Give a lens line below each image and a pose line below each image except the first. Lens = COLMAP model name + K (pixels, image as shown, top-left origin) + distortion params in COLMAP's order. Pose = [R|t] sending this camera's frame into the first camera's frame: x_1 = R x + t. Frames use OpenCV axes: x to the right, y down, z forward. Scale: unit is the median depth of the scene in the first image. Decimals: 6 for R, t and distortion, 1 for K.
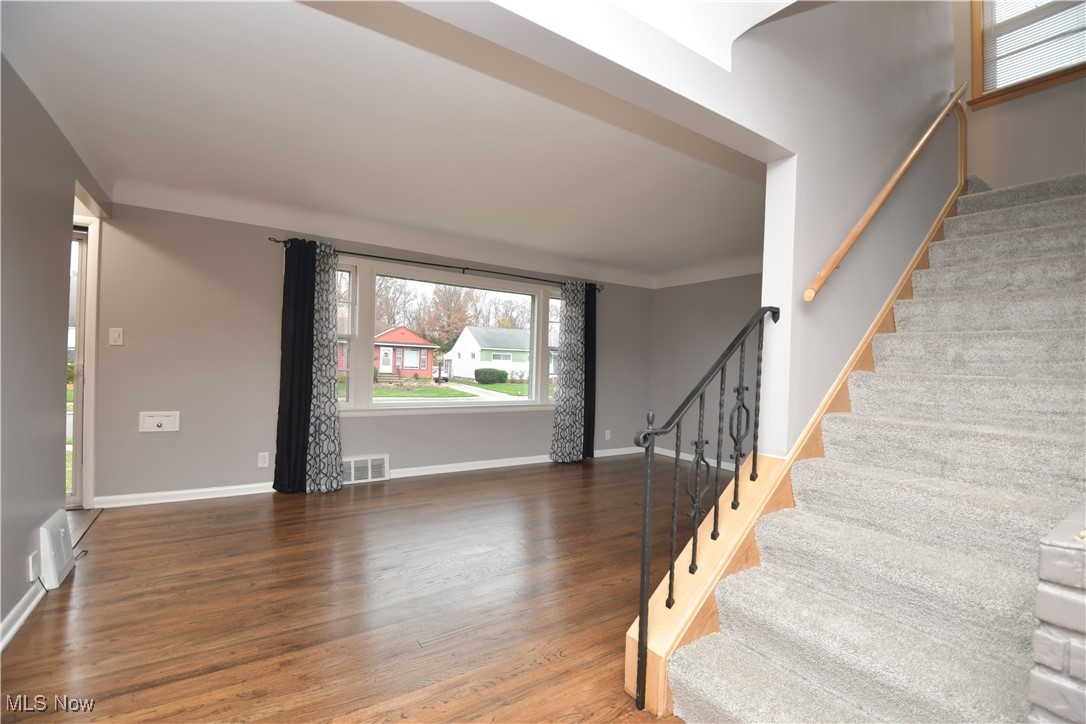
lens RADIAL K [[479.7, 0, 547.0], [0, 479.7, 367.4], [0, 0, 1]] dist [0.020852, -0.030372]
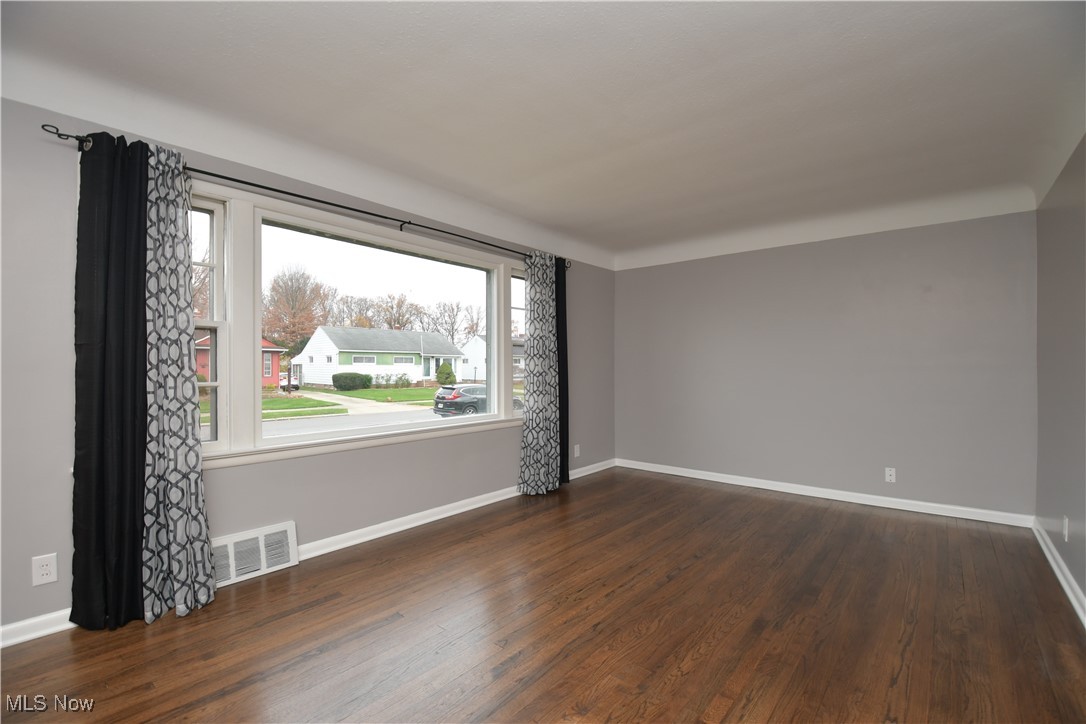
lens RADIAL K [[479.7, 0, 547.0], [0, 479.7, 367.4], [0, 0, 1]] dist [0.020852, -0.030372]
pose [[0.958289, -0.031618, 0.284046, -0.199085], [0.031591, 0.999490, 0.004675, -0.004476], [-0.284049, 0.004493, 0.958799, 0.344795]]
